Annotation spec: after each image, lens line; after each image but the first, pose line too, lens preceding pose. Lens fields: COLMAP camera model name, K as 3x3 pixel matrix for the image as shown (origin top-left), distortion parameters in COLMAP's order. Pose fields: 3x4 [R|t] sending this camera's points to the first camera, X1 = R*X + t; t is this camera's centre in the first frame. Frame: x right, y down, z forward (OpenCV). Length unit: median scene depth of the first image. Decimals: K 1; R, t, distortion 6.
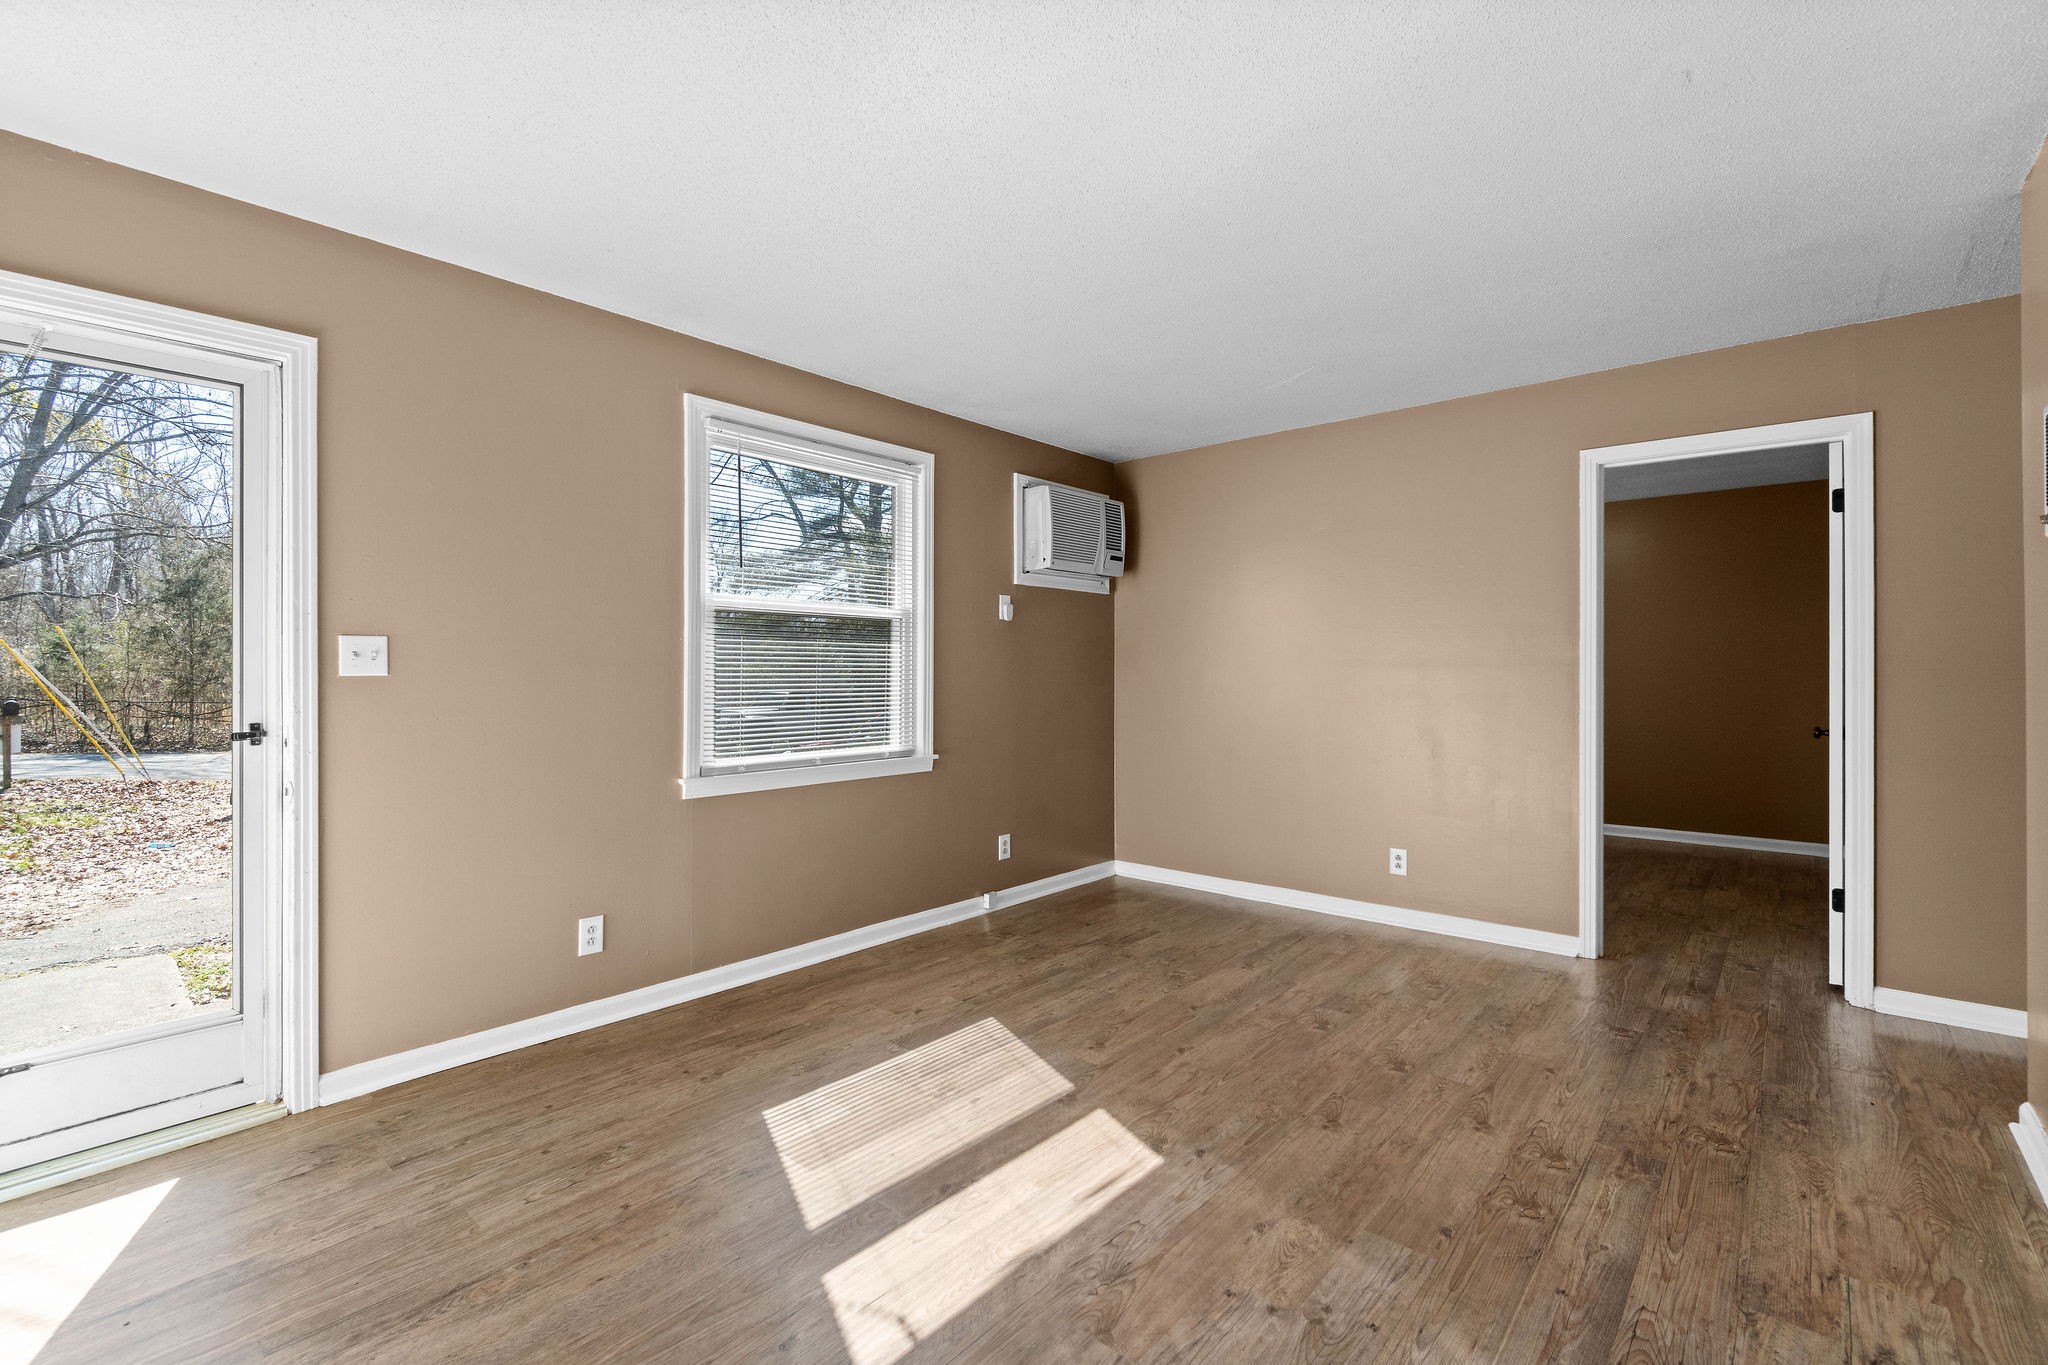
lens RADIAL K [[899.8, 0, 1003.9], [0, 899.8, 670.4], [0, 0, 1]] dist [-0.002269, 0.000131]
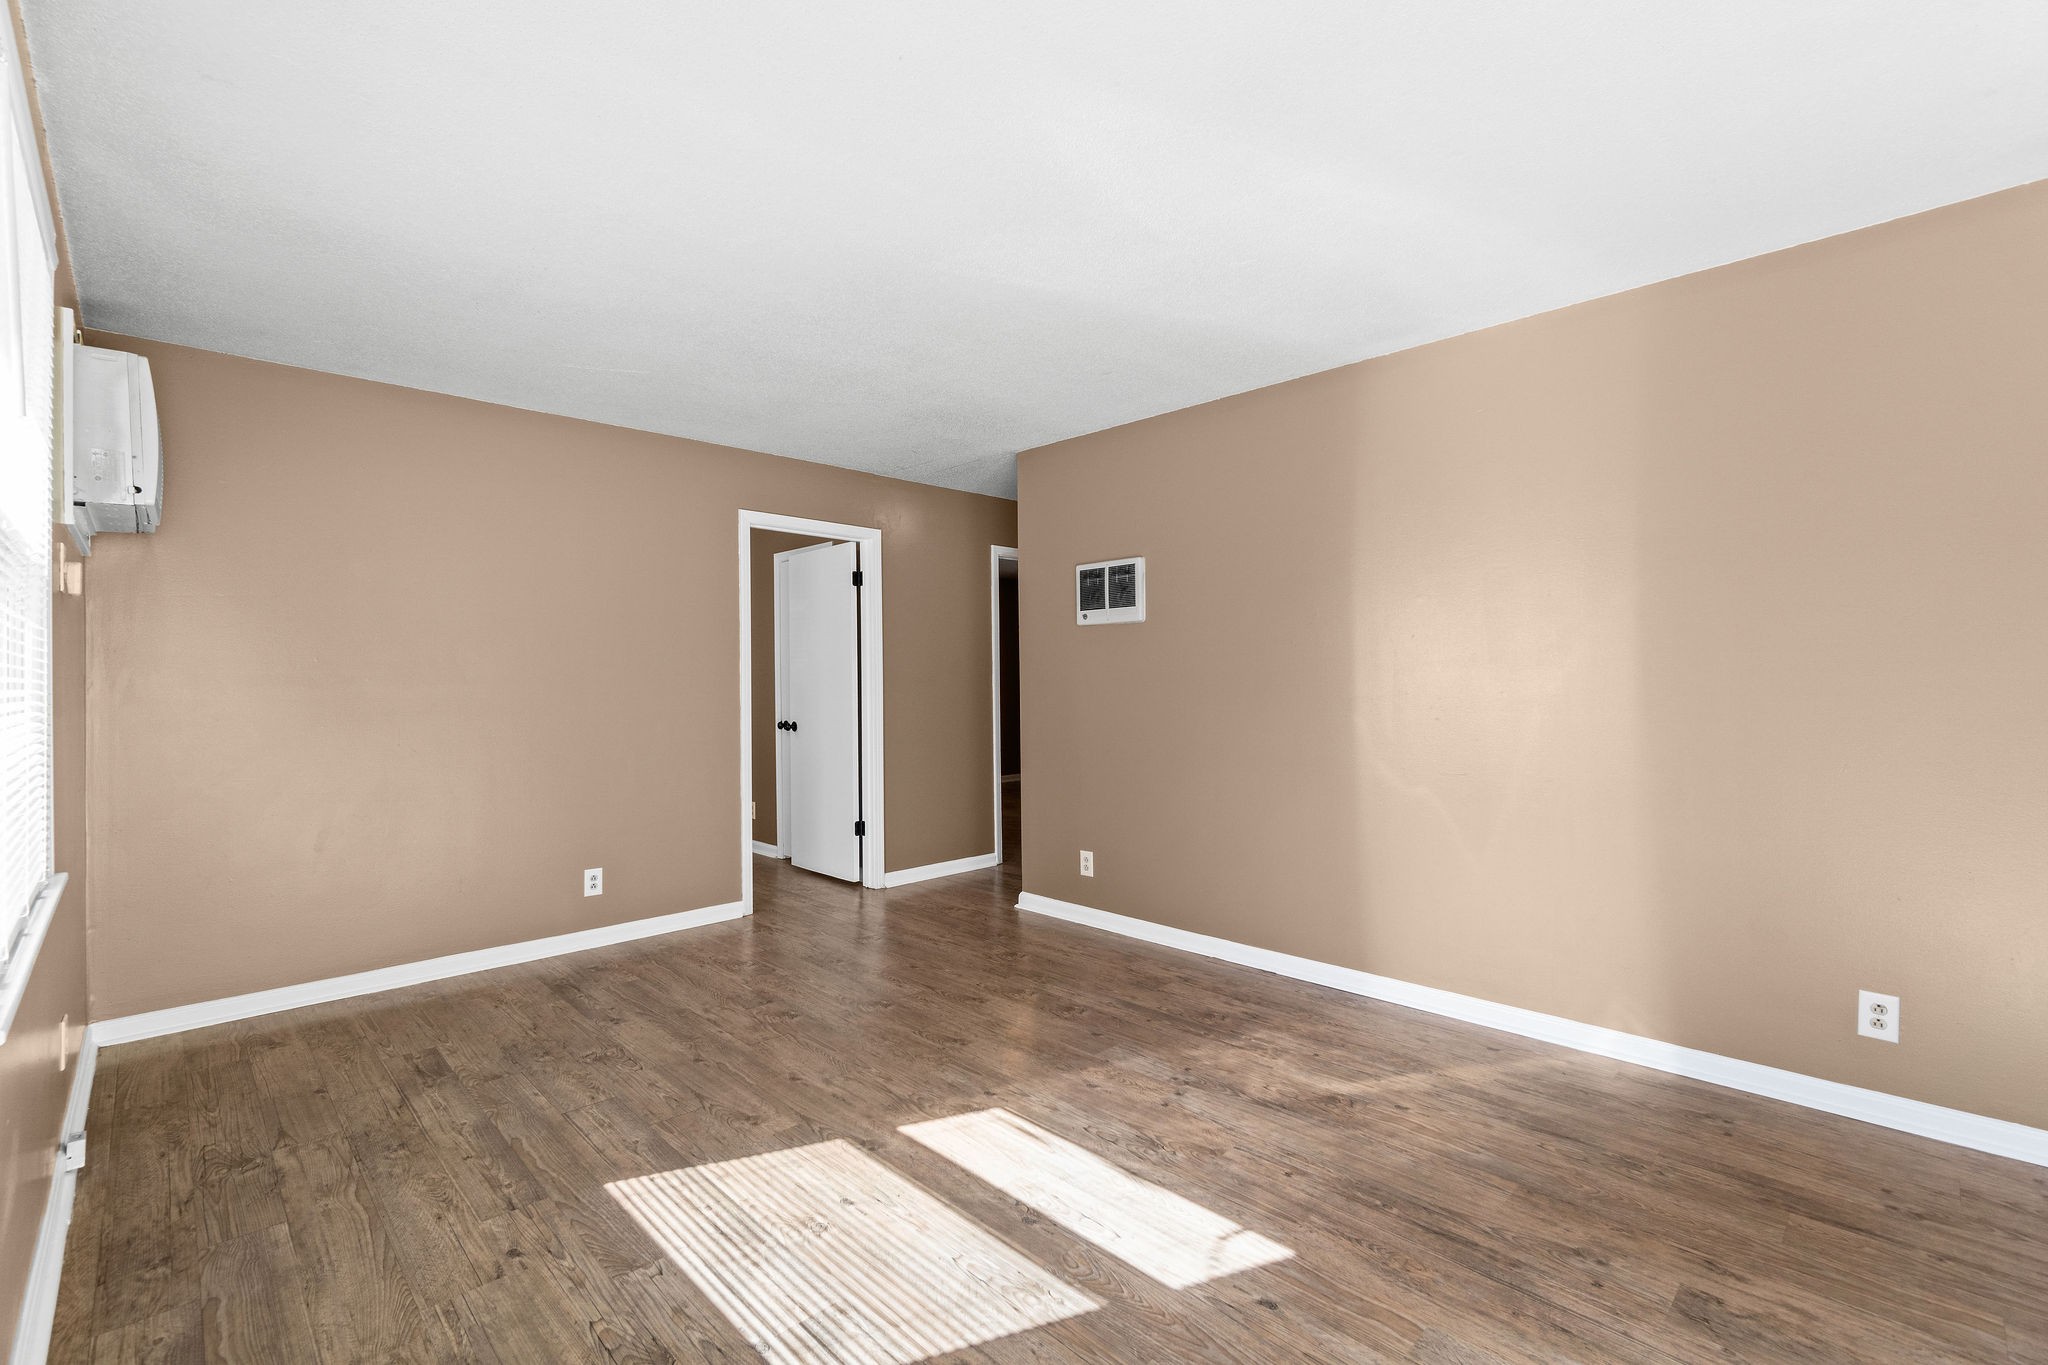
lens RADIAL K [[905.2, 0, 1026.0], [0, 905.2, 692.0], [0, 0, 1]] dist [-0.002917, 0.000150]
pose [[0.061184, -0.011954, 0.998055, -0.783964], [0.006401, 0.999912, 0.011584, -0.004874], [-0.998106, 0.005680, 0.061255, 0.712640]]
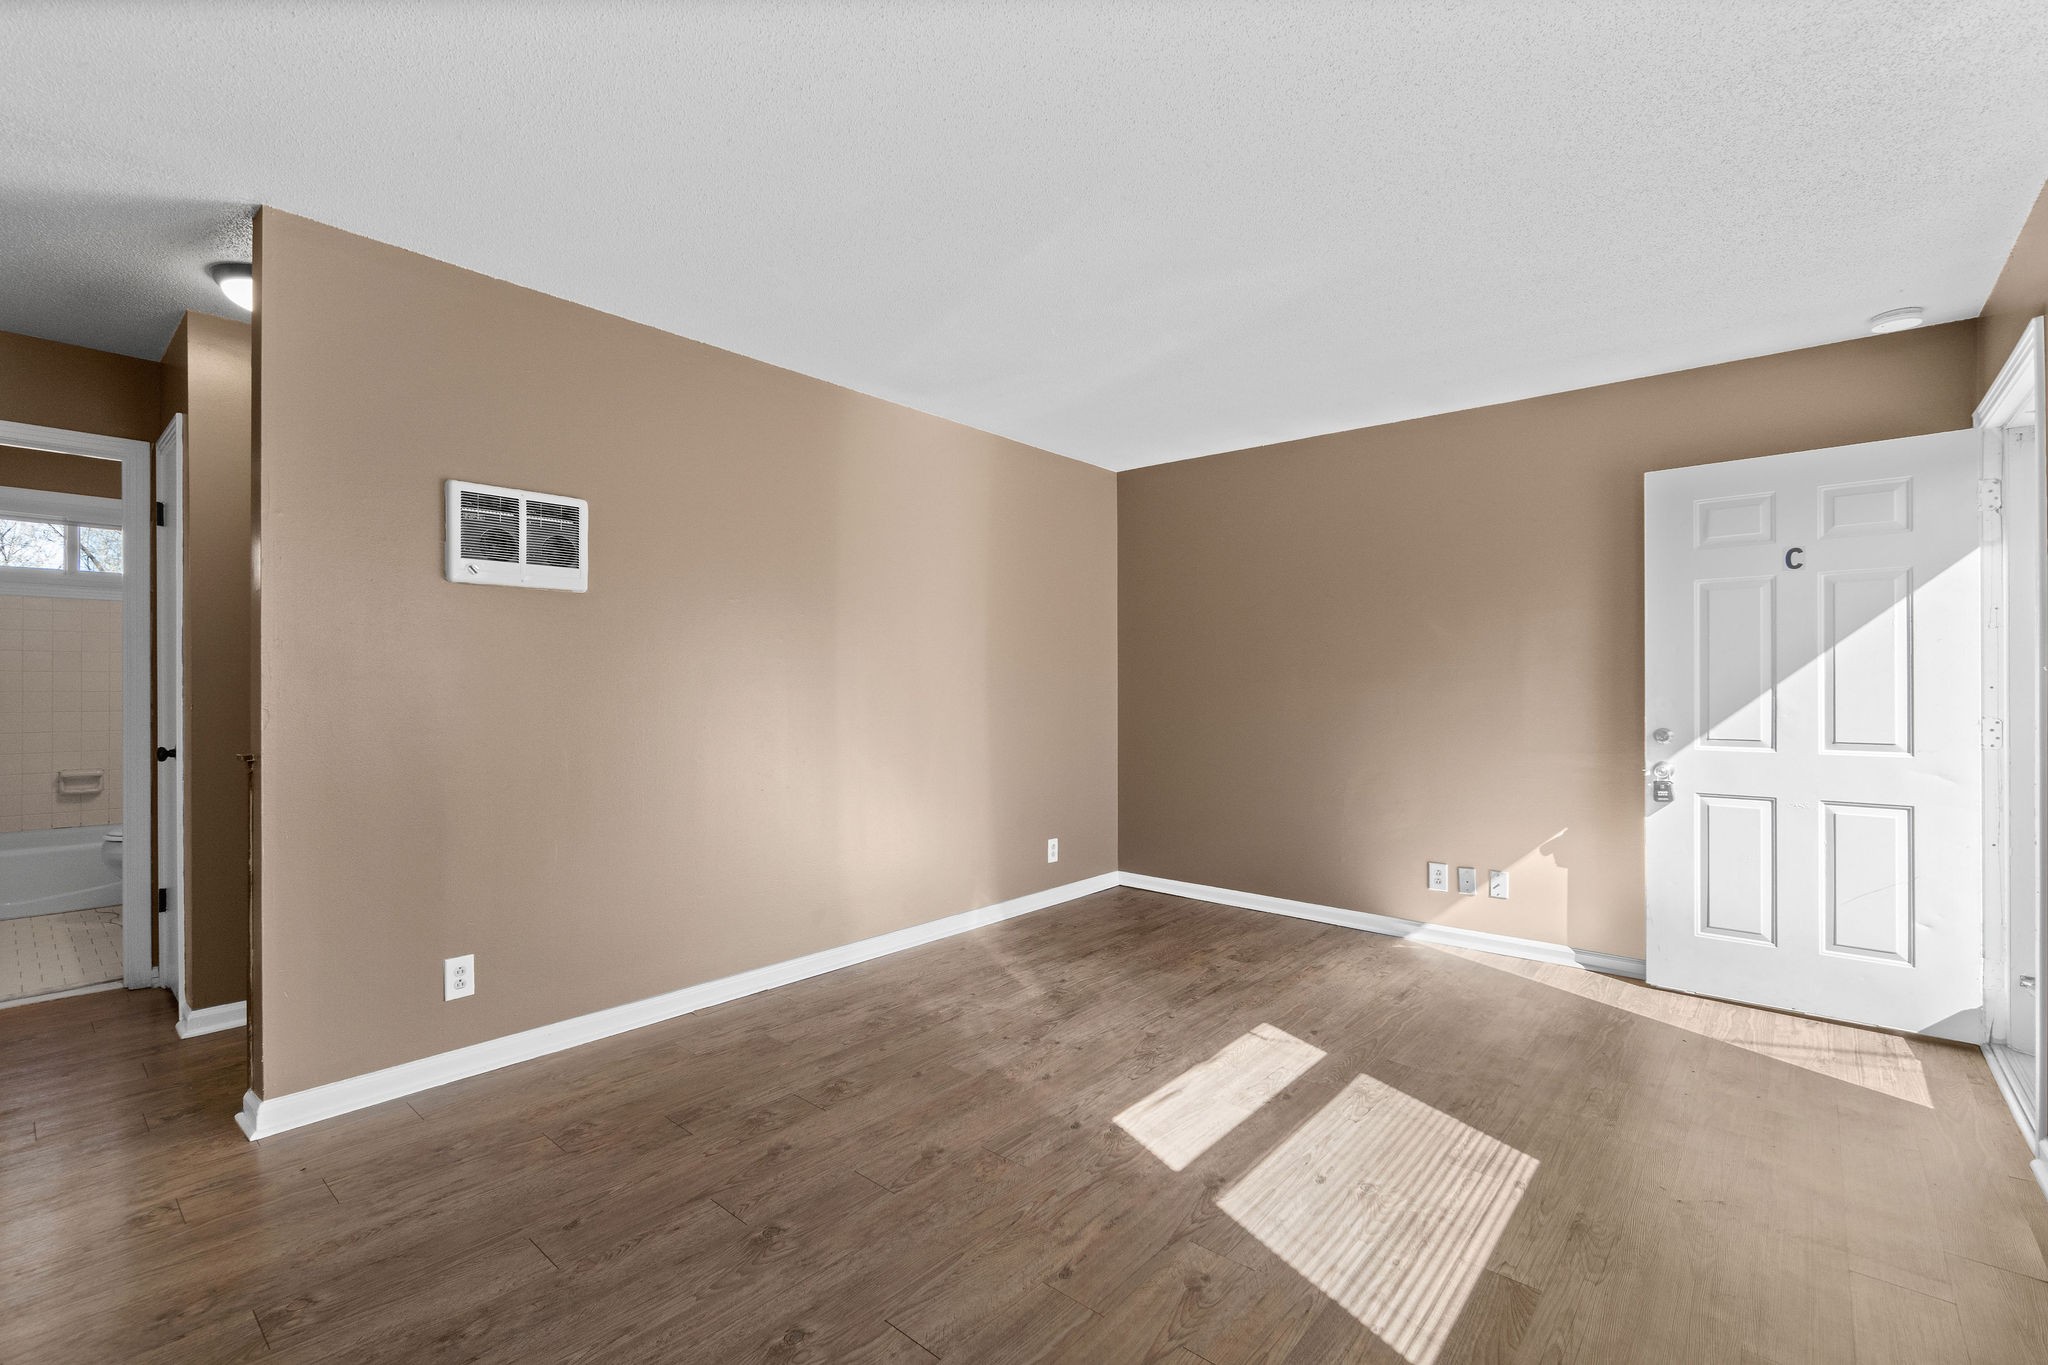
lens RADIAL K [[905.2, 0, 1026.0], [0, 905.2, 692.0], [0, 0, 1]] dist [-0.002917, 0.000150]
pose [[-0.999566, -0.001612, -0.029401, 0.253297], [-0.001880, 0.999957, 0.009109, 0.003581], [0.029385, 0.009160, -0.999526, 1.695208]]
